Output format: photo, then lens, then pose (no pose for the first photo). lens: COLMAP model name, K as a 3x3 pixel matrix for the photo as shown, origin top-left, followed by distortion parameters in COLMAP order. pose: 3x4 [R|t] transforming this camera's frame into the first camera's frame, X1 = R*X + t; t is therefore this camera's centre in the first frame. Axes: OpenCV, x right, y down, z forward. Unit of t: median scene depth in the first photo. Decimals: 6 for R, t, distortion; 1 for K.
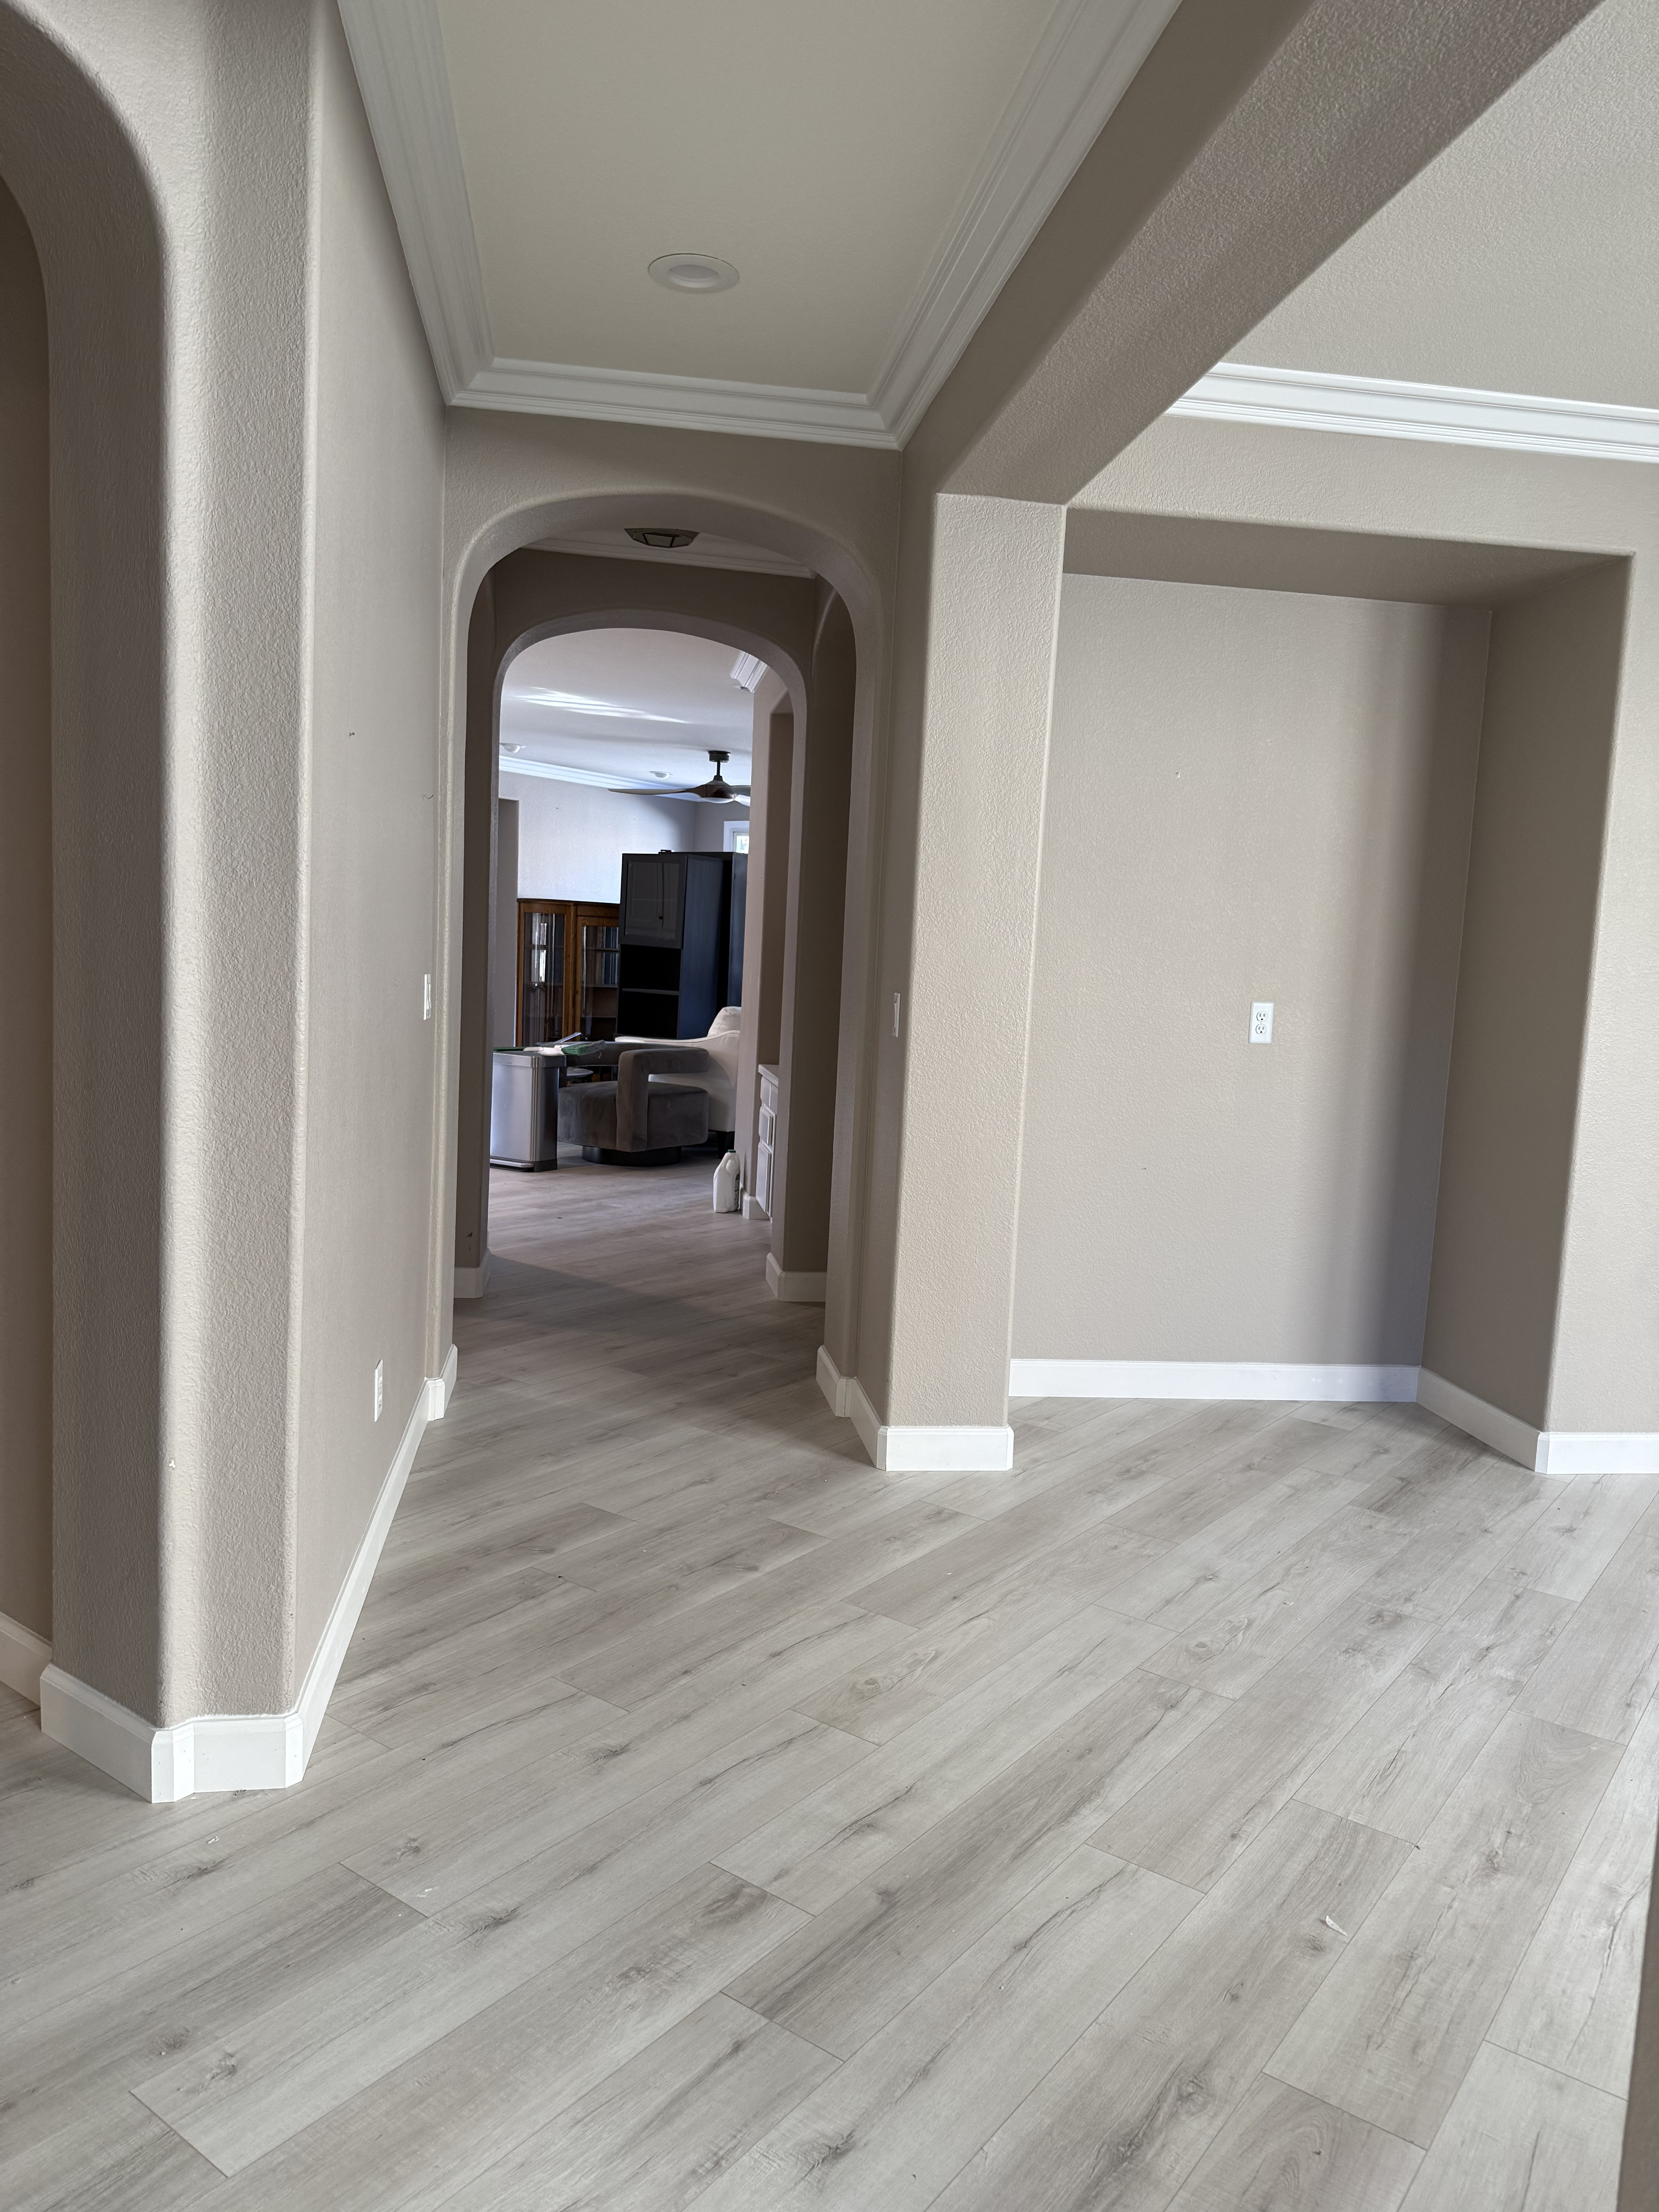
lens RADIAL K [[1585.1, 0, 834.3], [0, 1585.1, 1108.4], [0, 0, 1]] dist [0.002546, -0.009248]
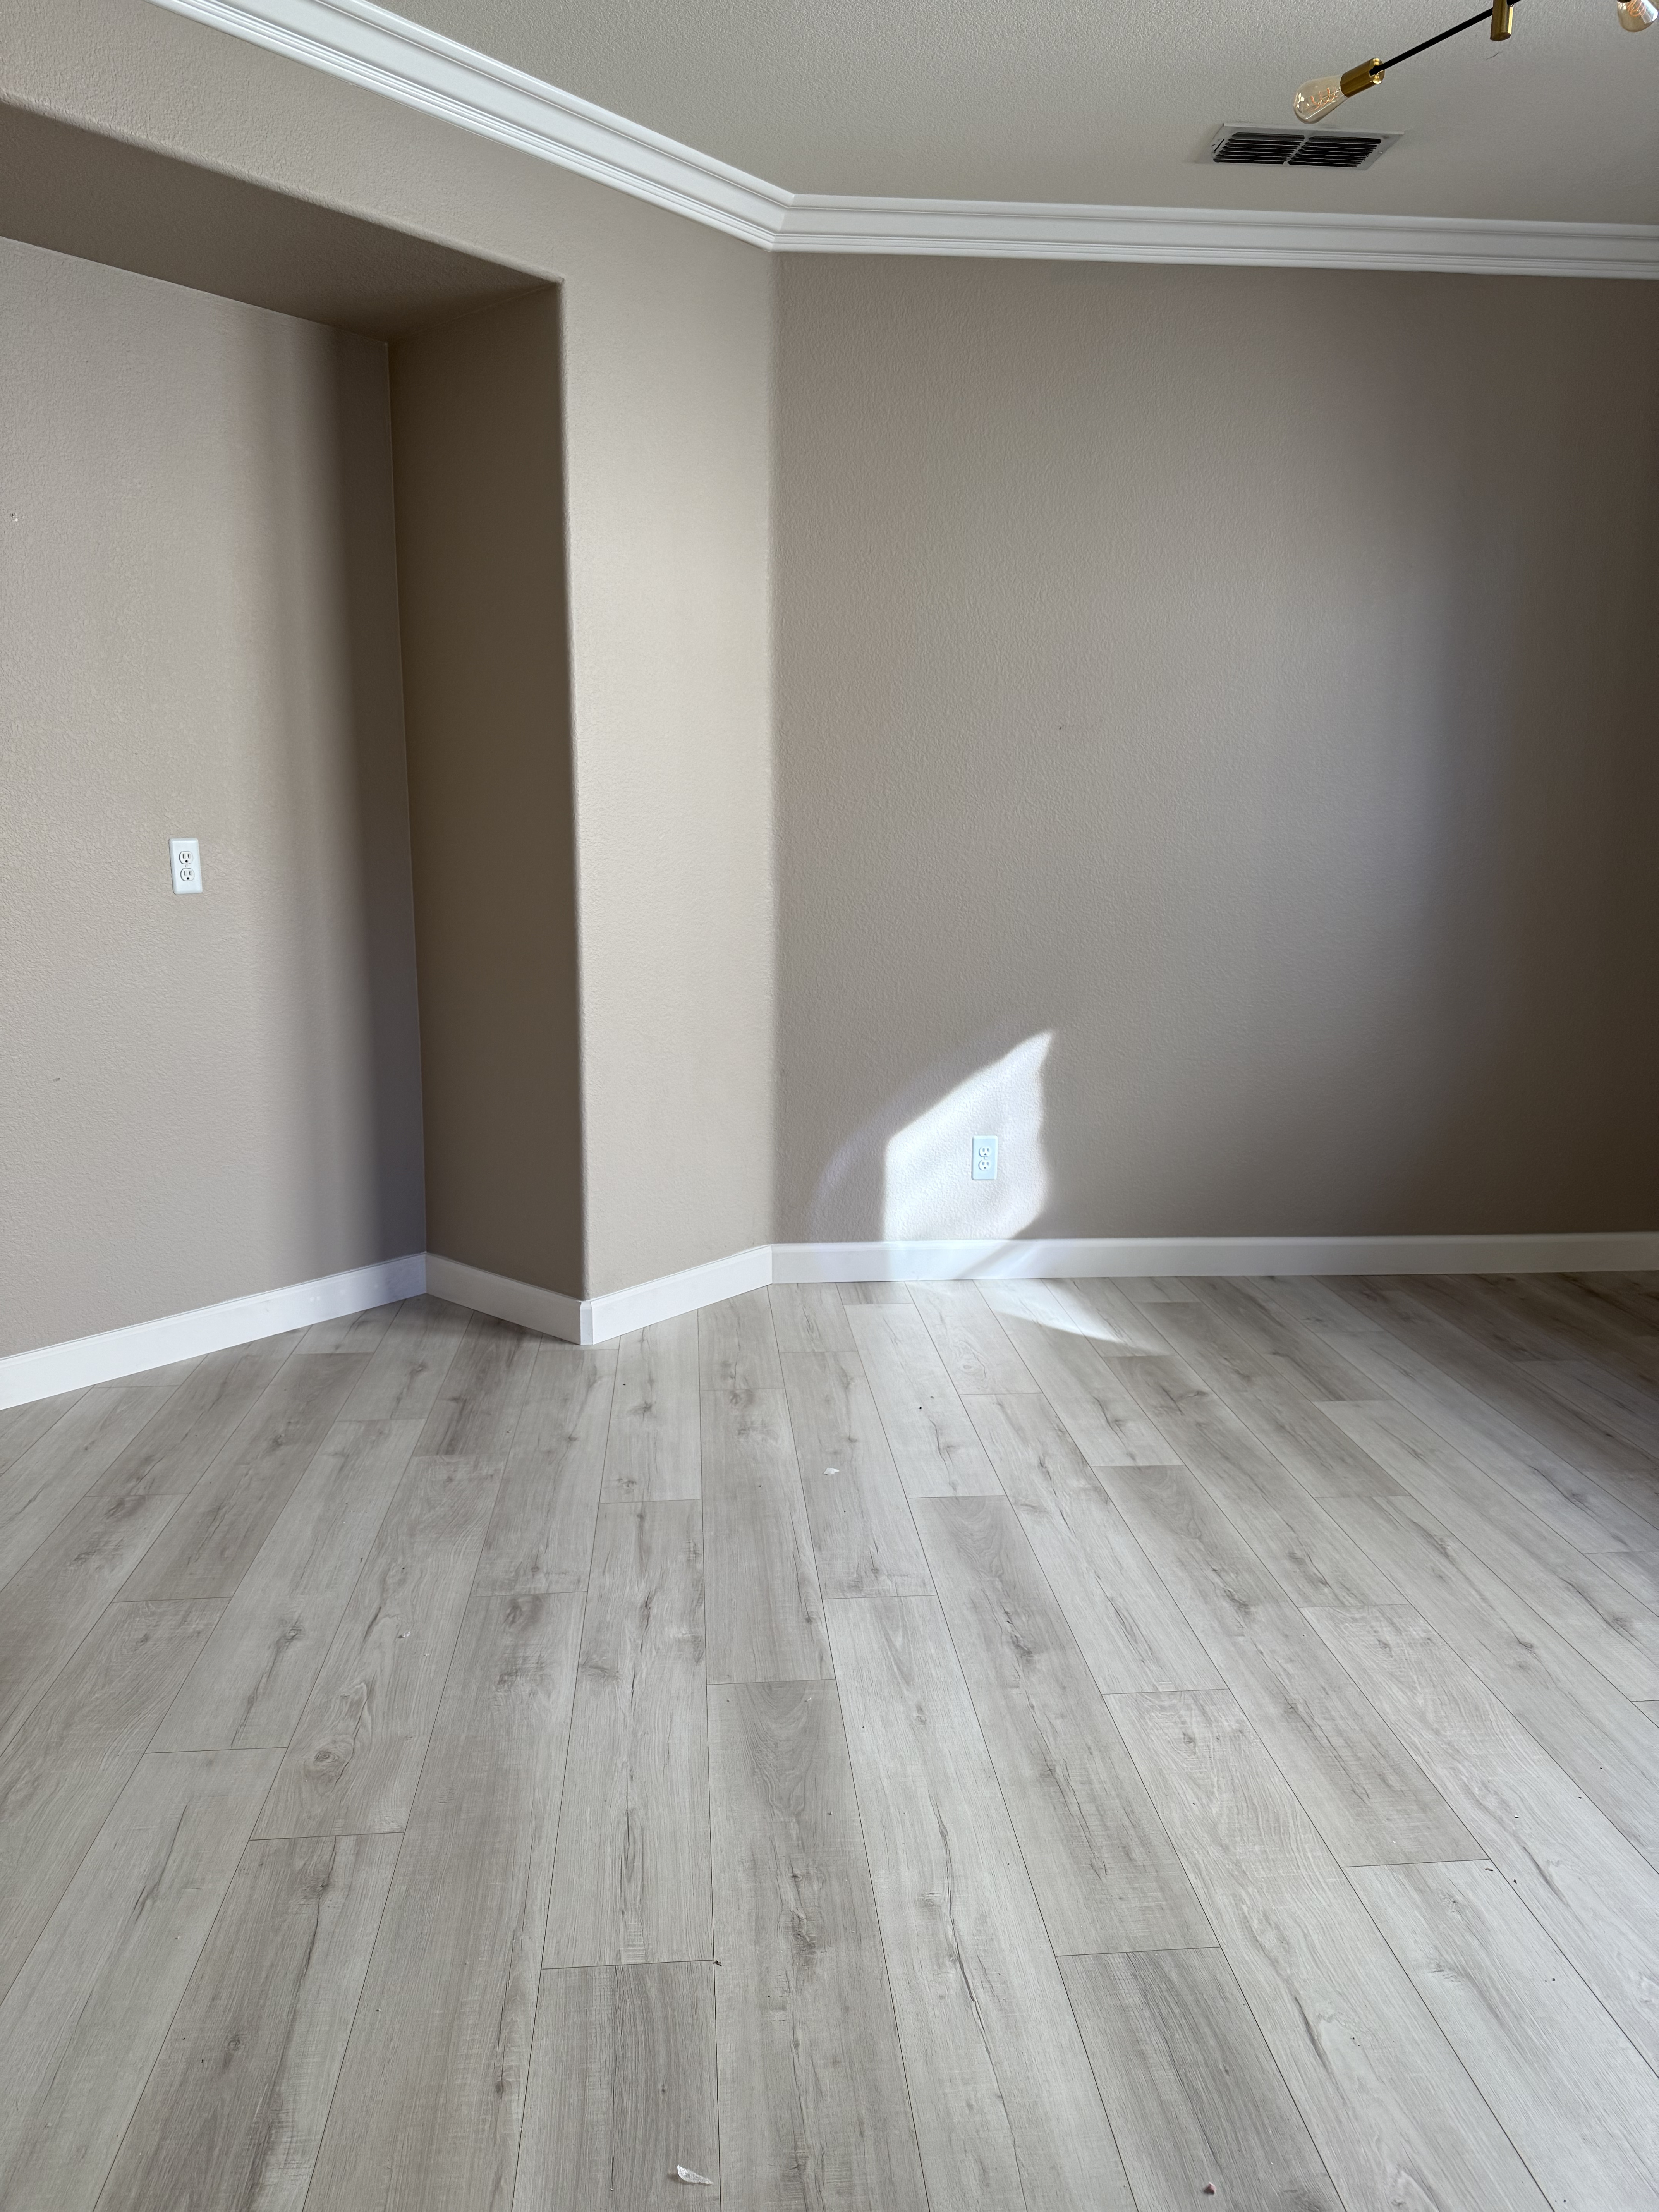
lens RADIAL K [[1585.1, 0, 821.4], [0, 1585.1, 1084.4], [0, 0, 1]] dist [0.002546, -0.009248]
pose [[0.753841, -0.165167, 0.635959, -0.002429], [0.103309, 0.985646, 0.133527, -0.027280], [-0.648884, -0.034958, 0.760084, 0.288350]]
